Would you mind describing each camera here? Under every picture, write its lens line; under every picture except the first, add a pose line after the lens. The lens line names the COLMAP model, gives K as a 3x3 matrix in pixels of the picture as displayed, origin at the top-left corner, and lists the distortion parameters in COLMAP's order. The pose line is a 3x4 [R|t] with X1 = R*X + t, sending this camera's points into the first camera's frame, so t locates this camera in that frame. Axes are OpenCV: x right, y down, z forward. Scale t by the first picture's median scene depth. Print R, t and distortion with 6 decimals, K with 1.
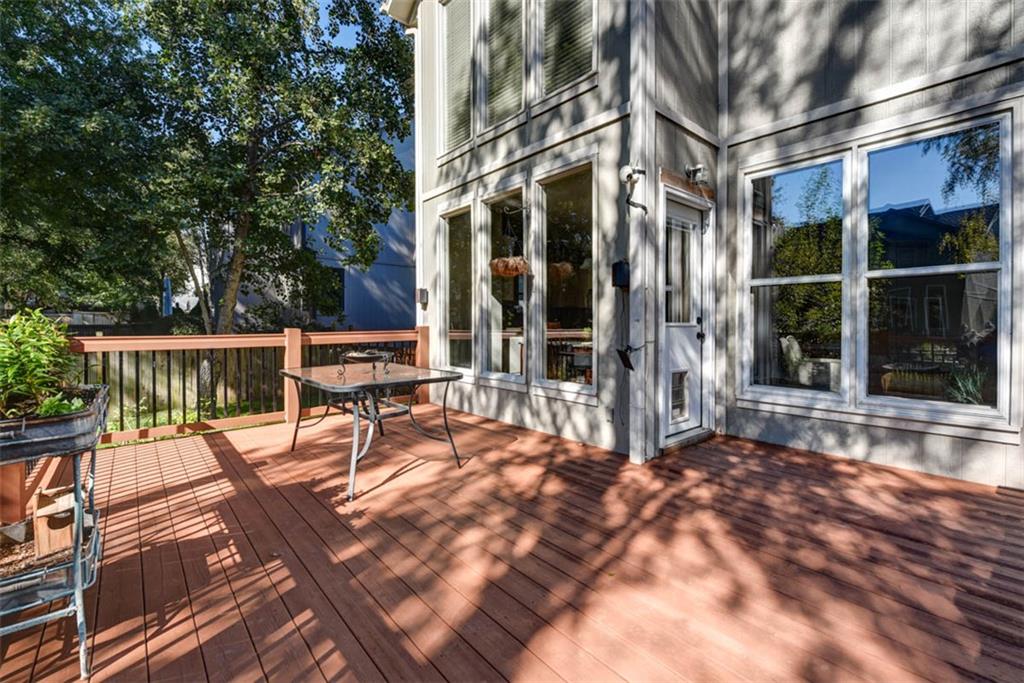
lens RADIAL K [[445.5, 0, 513.5], [0, 445.5, 339.8], [0, 0, 1]] dist [0.004156, -0.003294]
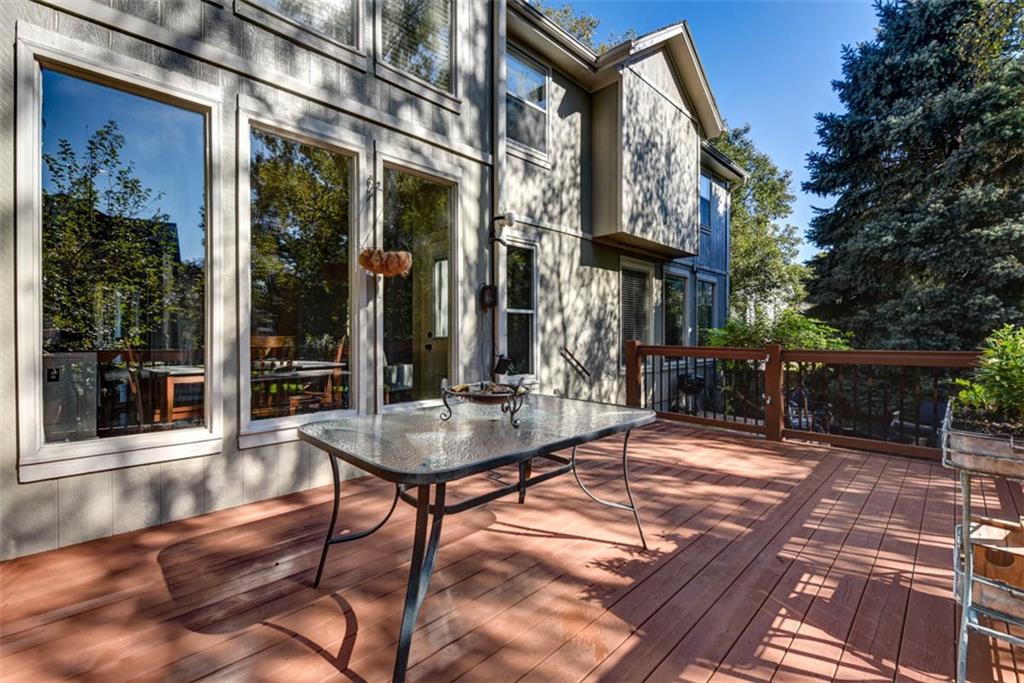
lens RADIAL K [[445.5, 0, 510.1], [0, 445.5, 335.5], [0, 0, 1]] dist [0.004156, -0.003294]
pose [[-0.075919, 0.005347, 0.997100, -1.321530], [0.037363, 0.999299, -0.002514, -0.047044], [-0.996414, 0.037064, -0.076065, 1.456141]]
